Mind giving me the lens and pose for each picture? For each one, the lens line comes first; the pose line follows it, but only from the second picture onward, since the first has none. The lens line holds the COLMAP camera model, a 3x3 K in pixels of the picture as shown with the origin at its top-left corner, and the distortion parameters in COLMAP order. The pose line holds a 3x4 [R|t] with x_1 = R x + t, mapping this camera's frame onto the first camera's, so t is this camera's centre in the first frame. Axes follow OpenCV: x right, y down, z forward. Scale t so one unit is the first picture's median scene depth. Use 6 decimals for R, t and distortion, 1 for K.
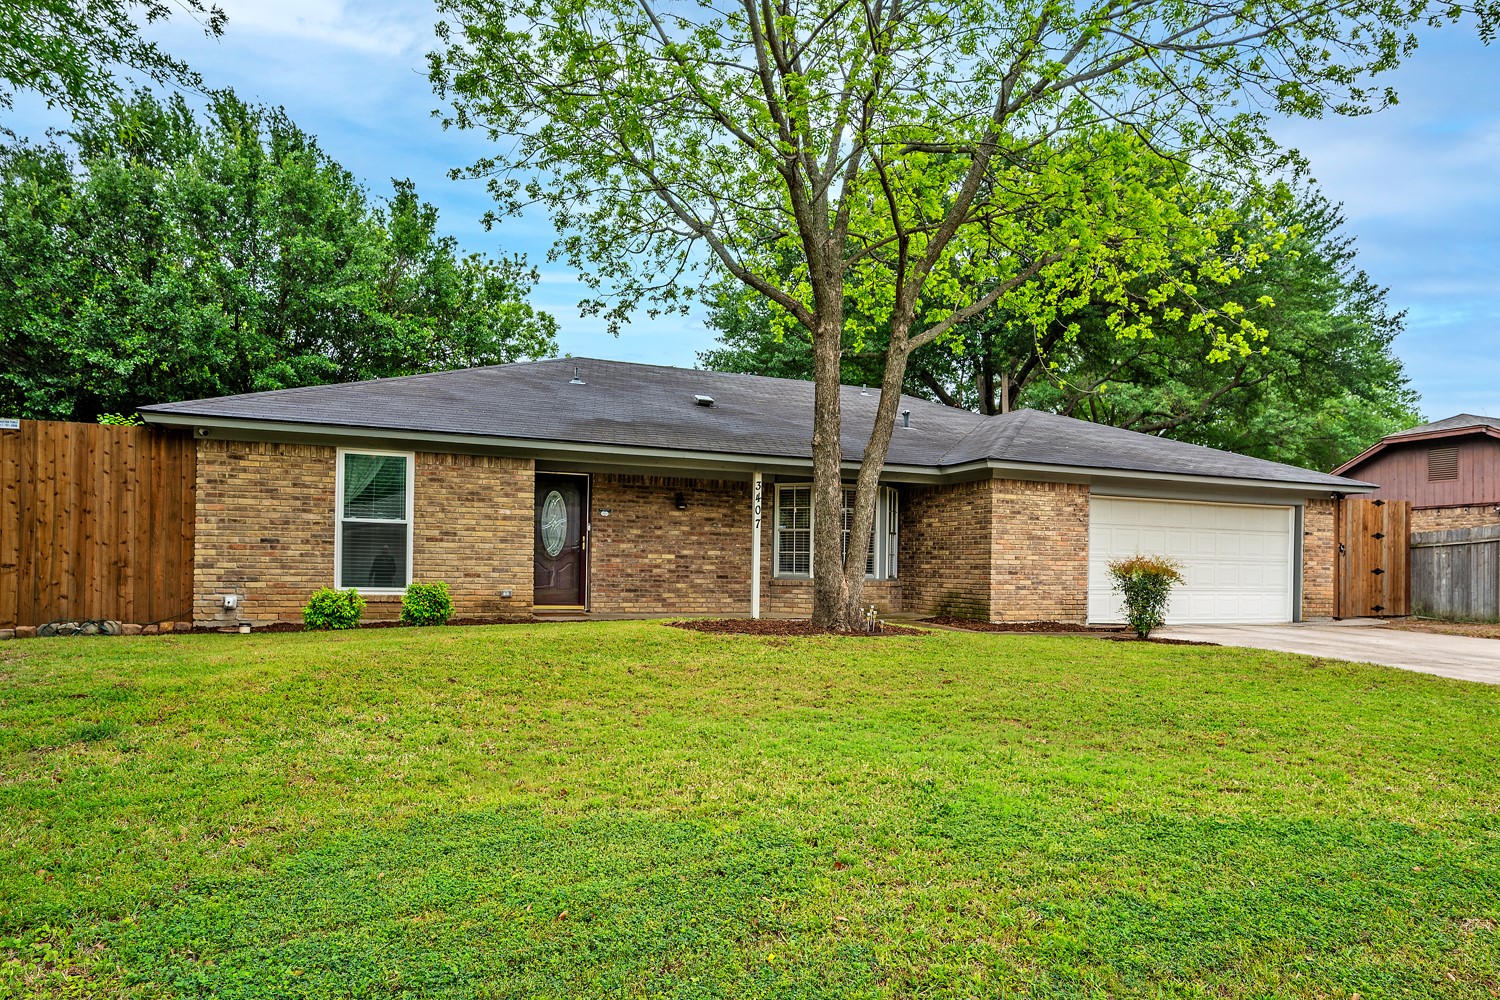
lens RADIAL K [[808.2, 0, 724.1], [0, 808.2, 564.2], [0, 0, 1]] dist [-0.006473, 0.001588]
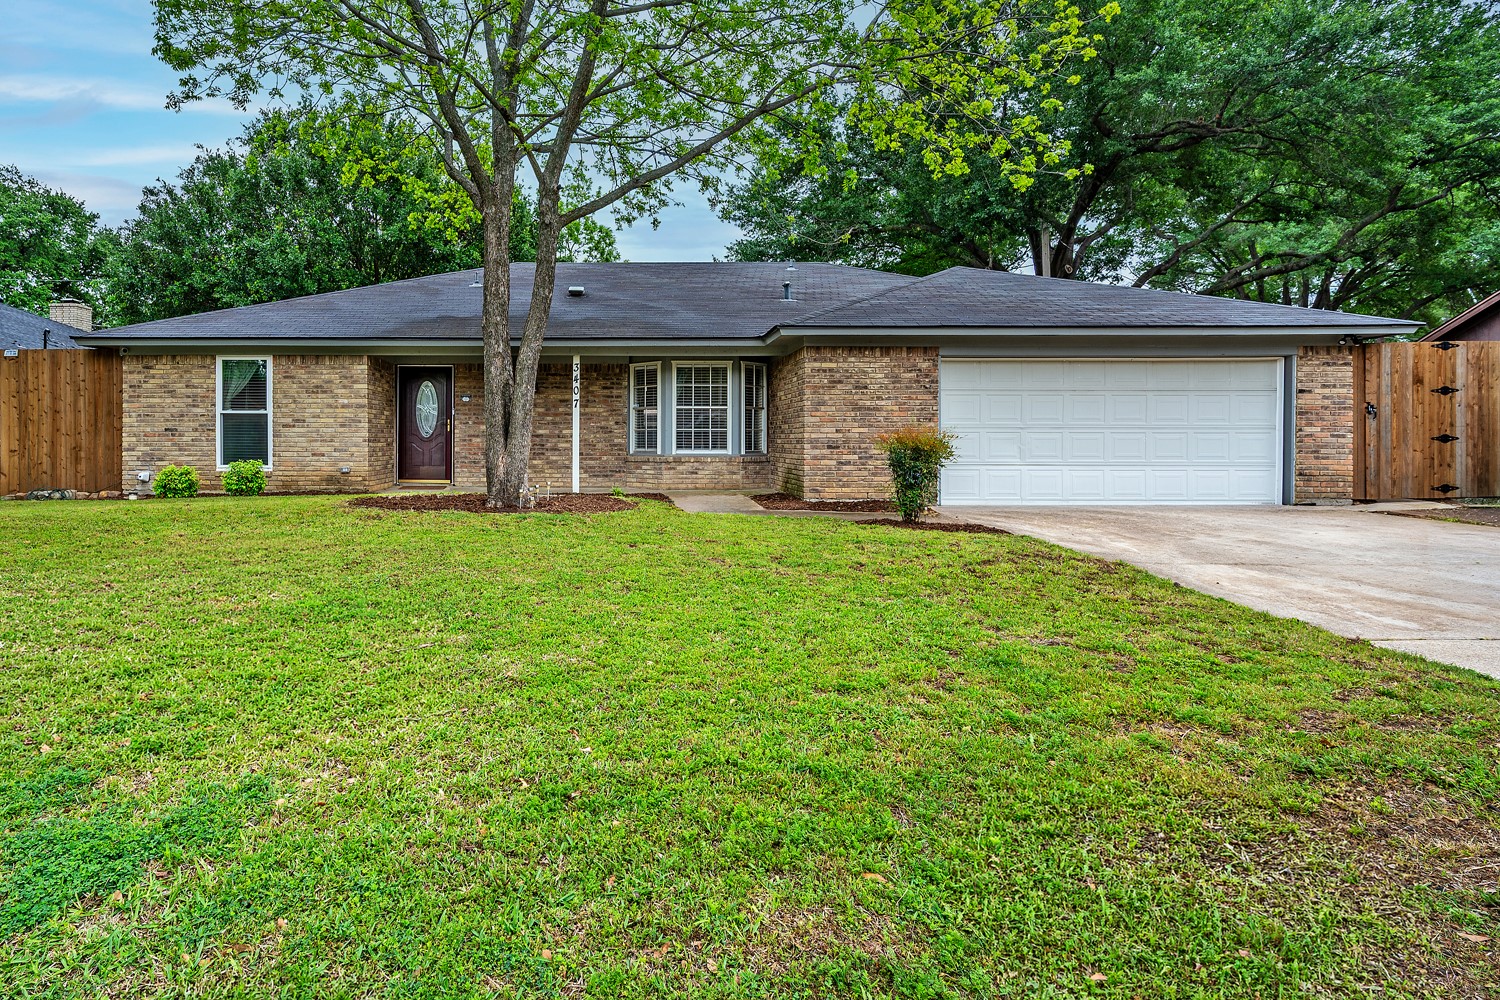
lens RADIAL K [[709.5, 0, 607.1], [0, 709.5, 447.0], [0, 0, 1]] dist [-0.003761, -0.000089]
pose [[0.931536, -0.011950, -0.363452, 0.414723], [0.014468, 0.999886, 0.004206, 0.003550], [0.363360, -0.009177, 0.931604, 0.148750]]
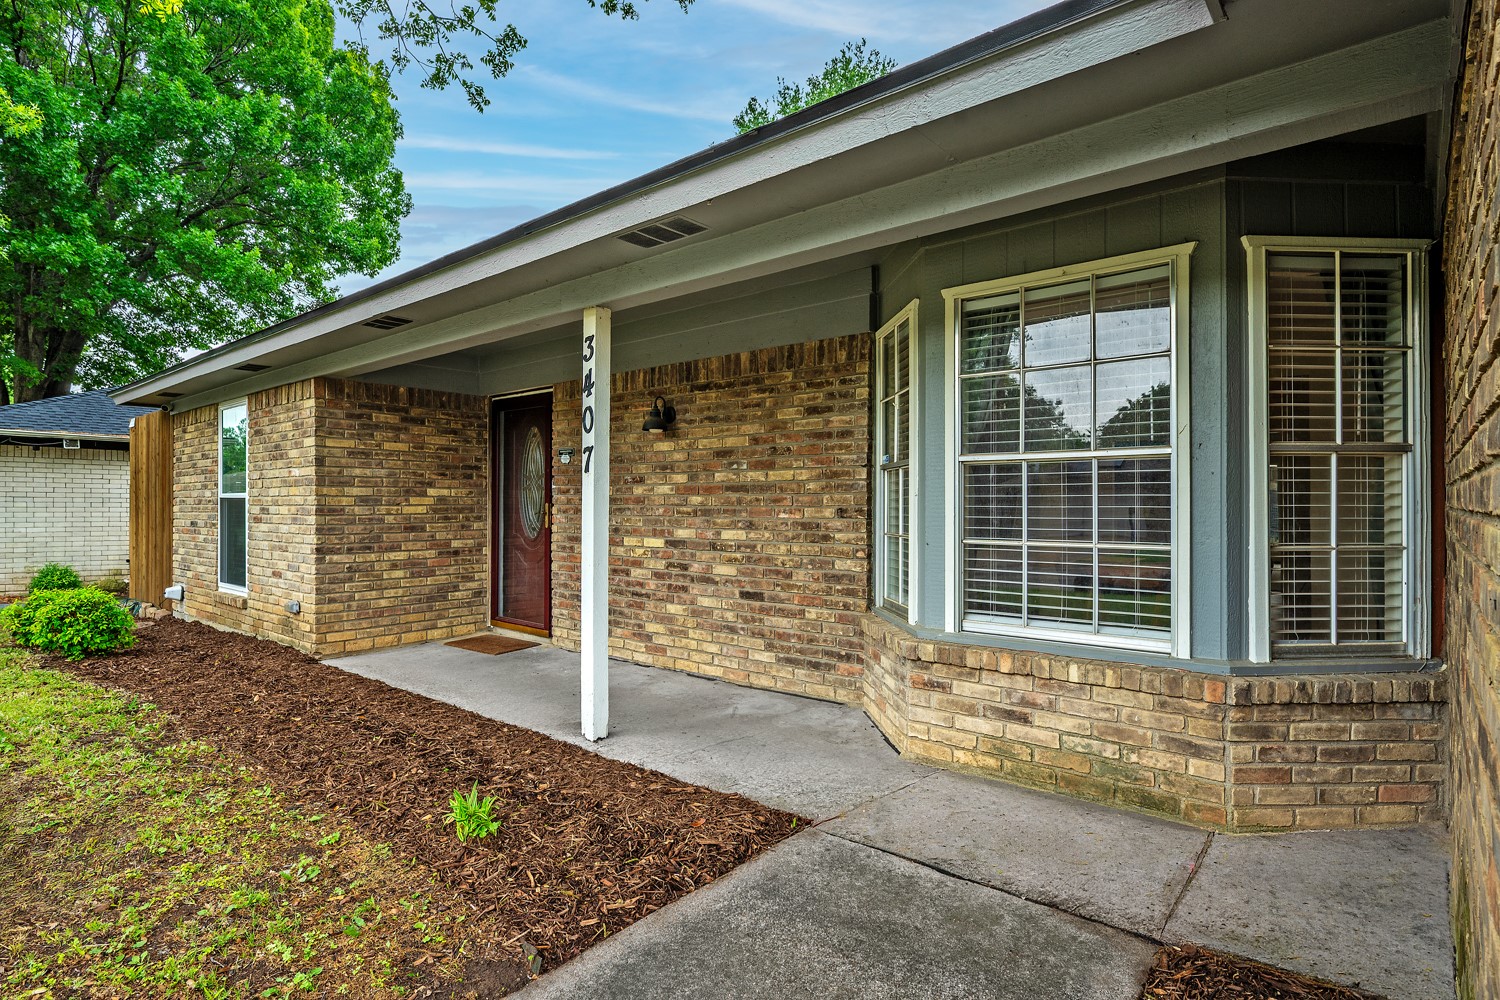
lens RADIAL K [[761.3, 0, 769.9], [0, 761.3, 505.9], [0, 0, 1]] dist [-0.001806, -0.000847]
pose [[0.508706, -0.015349, -0.860804, 0.355474], [0.009581, 0.999880, -0.012166, -0.025881], [0.860887, -0.002059, 0.508792, 0.898557]]
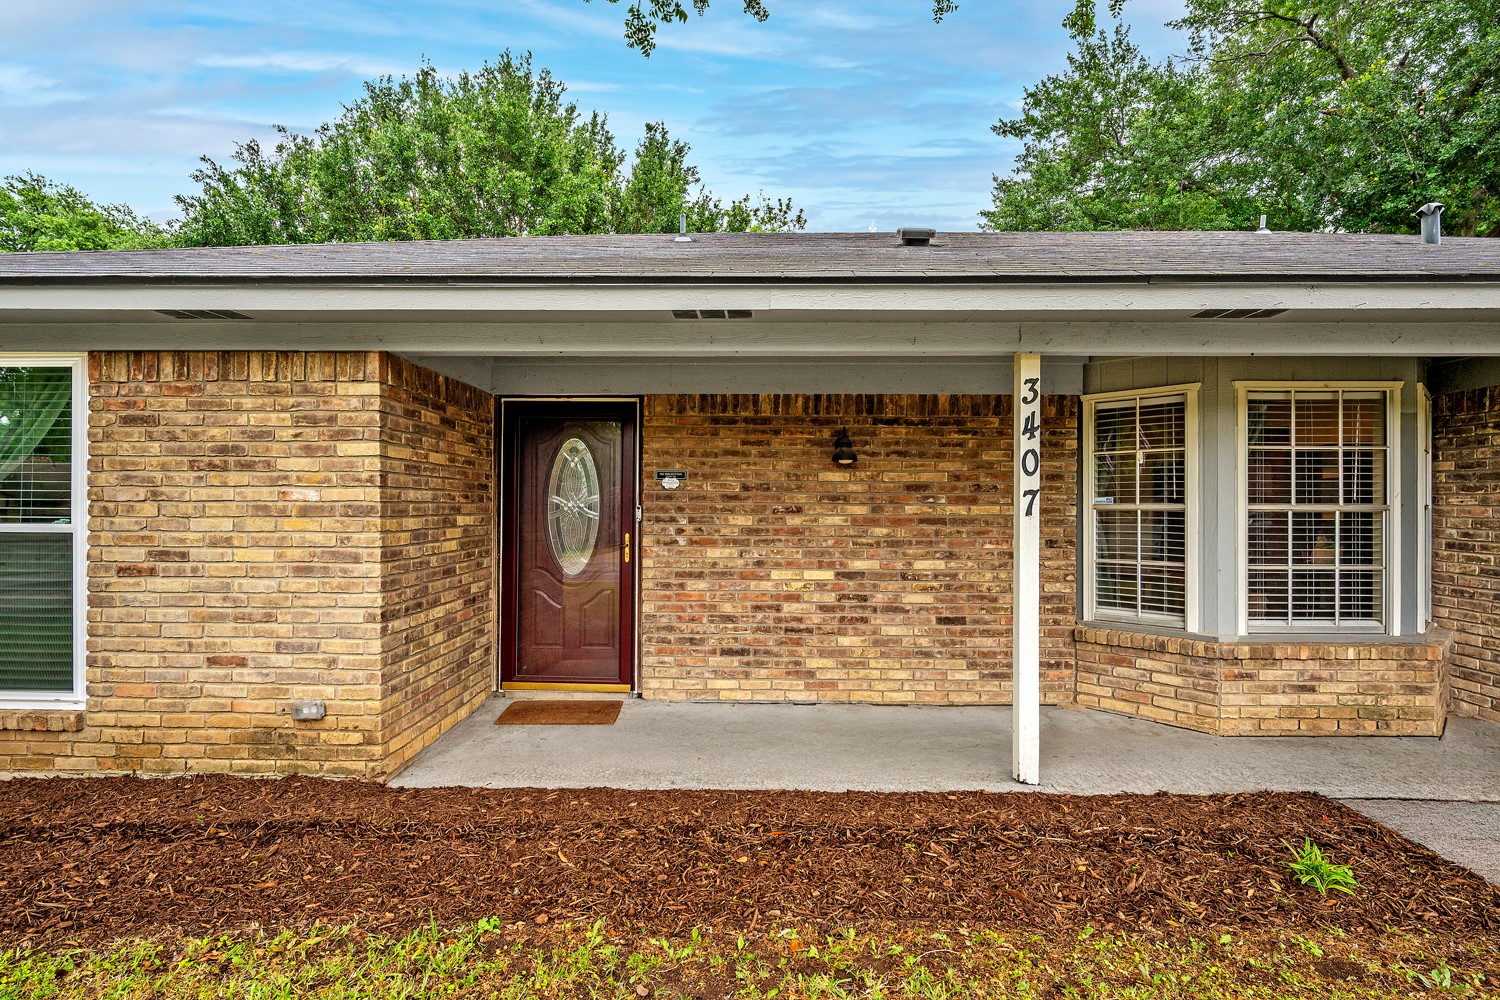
lens RADIAL K [[684.1, 0, 764.2], [0, 684.1, 507.2], [0, 0, 1]] dist [-0.001381, -0.000808]
pose [[0.931266, -0.014396, -0.364055, 0.042185], [0.013647, 0.999896, -0.004629, -0.048221], [0.364084, -0.000658, 0.931366, 0.688649]]
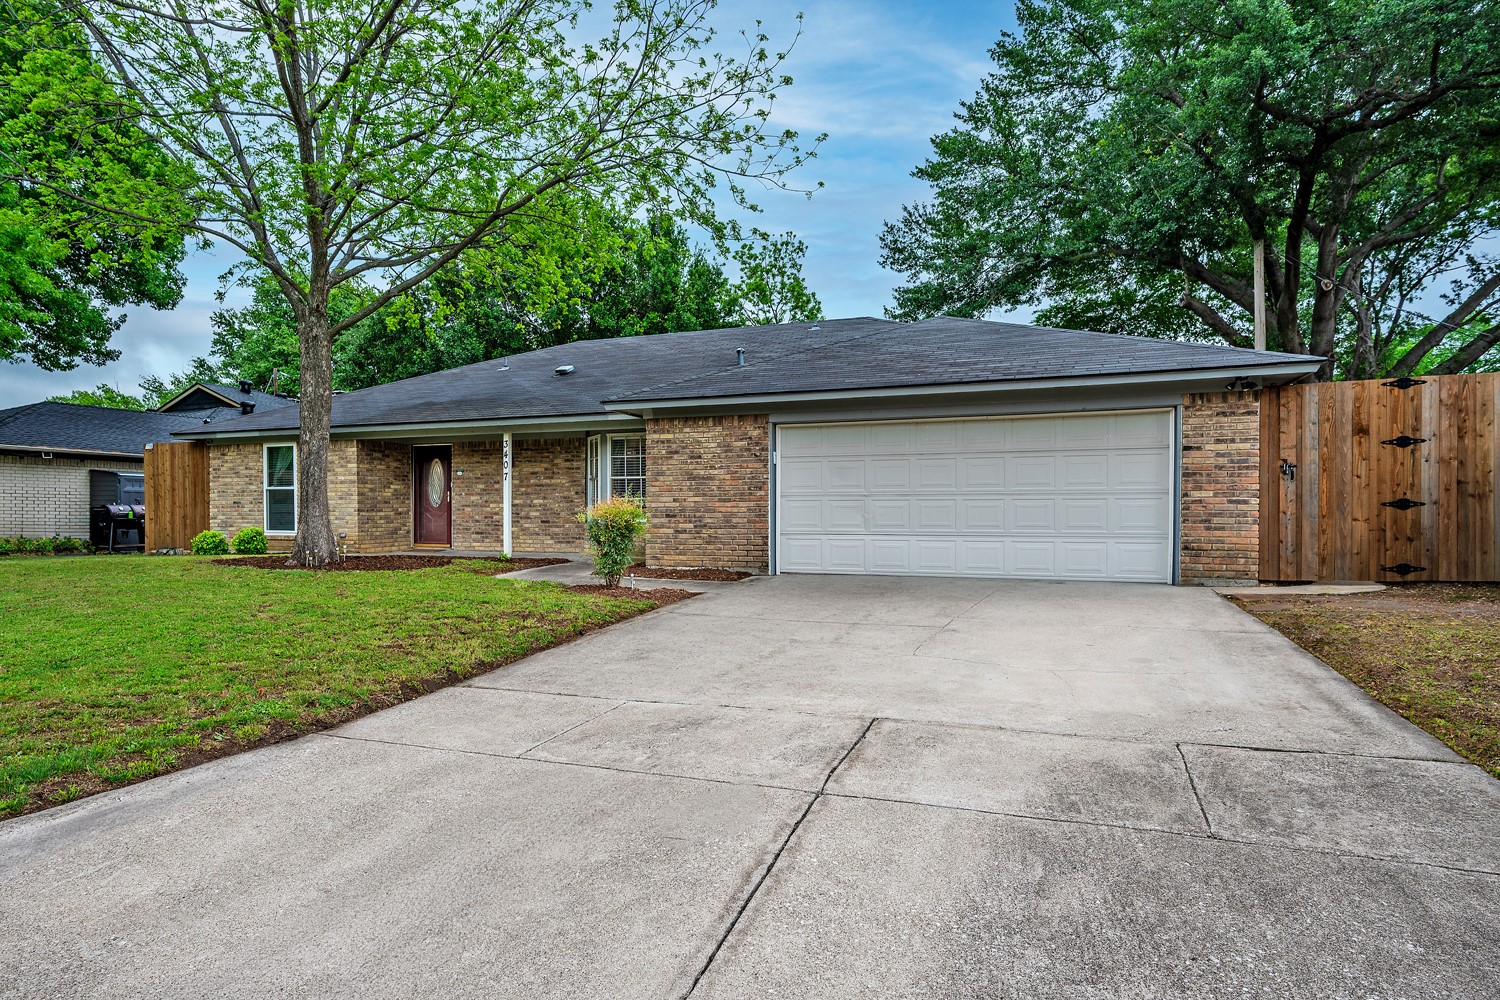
lens RADIAL K [[761.3, 0, 714.0], [0, 761.3, 520.3], [0, 0, 1]] dist [-0.001806, -0.000847]
pose [[0.761798, -0.007368, -0.647772, 0.986749], [0.017193, 0.999813, 0.008847, 0.009011], [0.647586, -0.017877, 0.761782, 0.349390]]
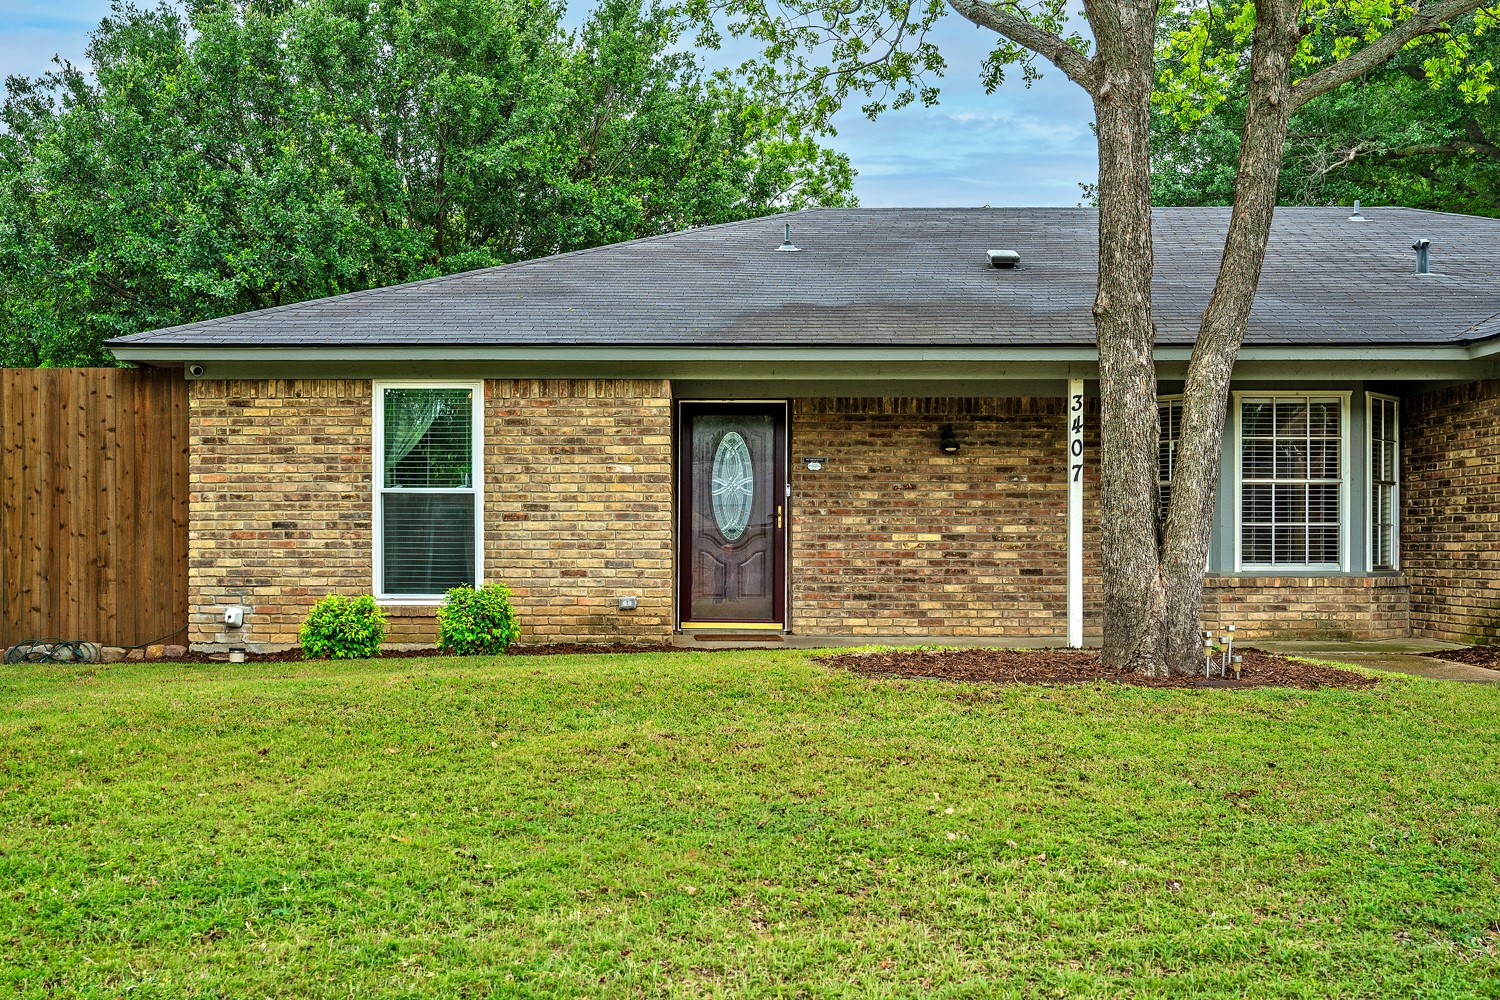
lens RADIAL K [[1300.2, 0, 707.3], [0, 1300.2, 560.1], [0, 0, 1]] dist [-0.000249, -0.015600]
pose [[0.931321, -0.014196, -0.363922, 0.126874], [0.015699, 0.999876, 0.001172, 0.003321], [0.363861, -0.006805, 0.931429, 0.097031]]
